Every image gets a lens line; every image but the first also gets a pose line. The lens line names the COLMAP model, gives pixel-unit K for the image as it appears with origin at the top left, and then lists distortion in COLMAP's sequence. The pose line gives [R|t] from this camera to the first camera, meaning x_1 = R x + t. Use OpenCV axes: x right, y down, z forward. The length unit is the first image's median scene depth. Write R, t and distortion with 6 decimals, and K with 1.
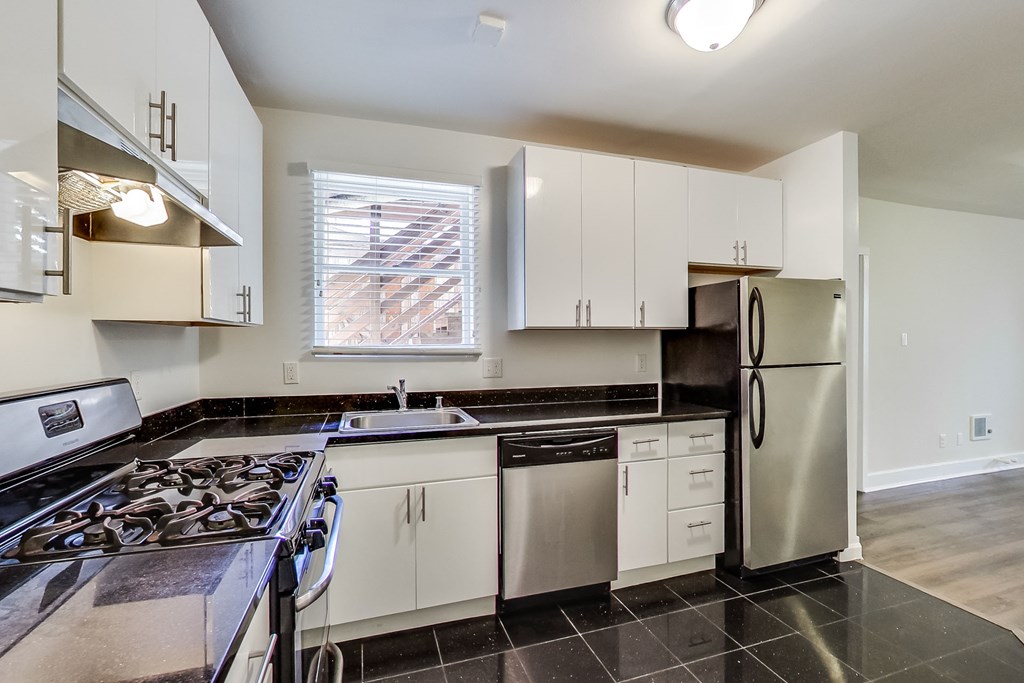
lens RADIAL K [[449.6, 0, 514.6], [0, 449.6, 352.3], [0, 0, 1]] dist [-0.000390, -0.000182]
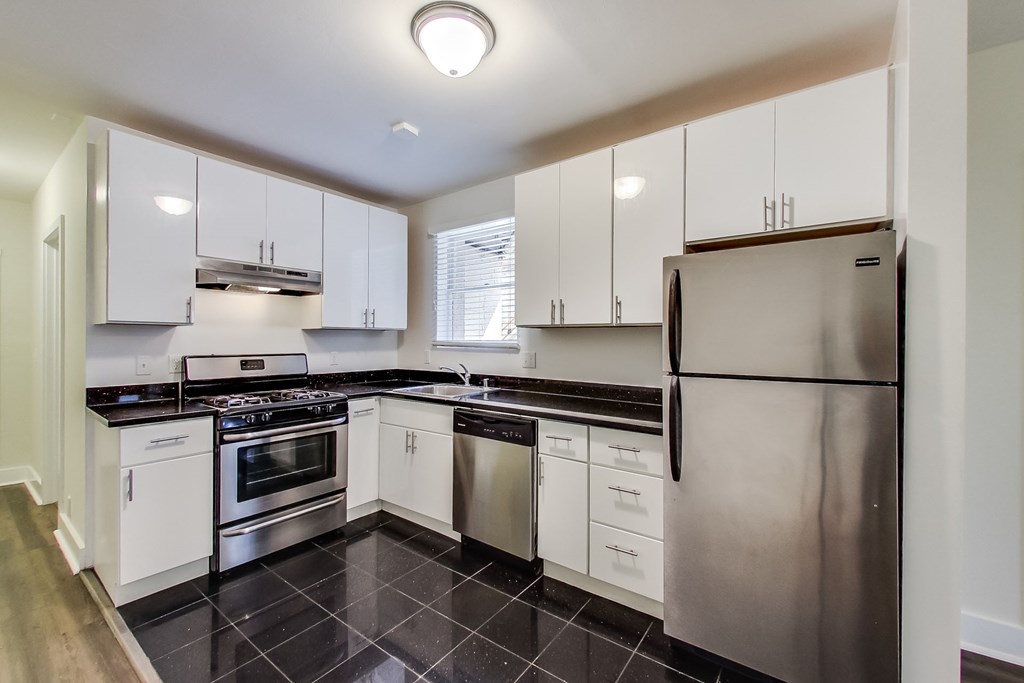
lens RADIAL K [[416.9, 0, 512.0], [0, 416.9, 341.5], [0, 0, 1]] dist [-0.001044, -0.000099]
pose [[0.574713, 0.009795, -0.818297, 0.936357], [-0.021654, 0.999760, -0.003241, -0.011507], [0.818069, 0.019582, 0.574787, 0.356826]]
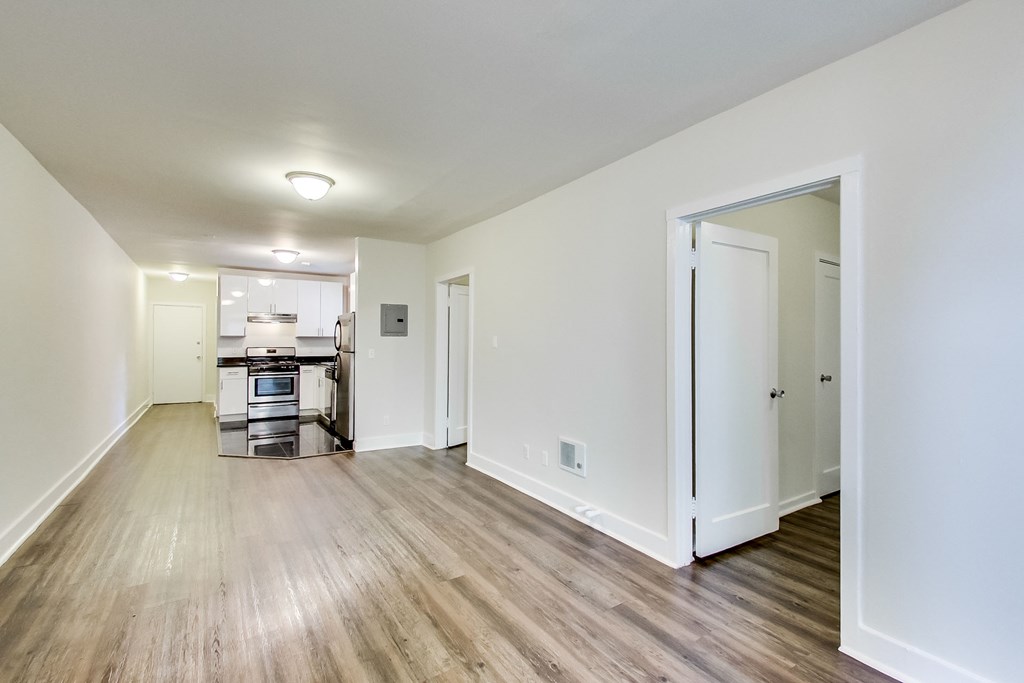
lens RADIAL K [[464.7, 0, 512.0], [0, 464.7, 341.5], [0, 0, 1]] dist [0.031968, -0.000002]
pose [[0.250166, 0.010633, -0.968145, 3.237418], [-0.022097, 0.999742, 0.005271, -0.060065], [0.967951, 0.020075, 0.250336, 1.254245]]
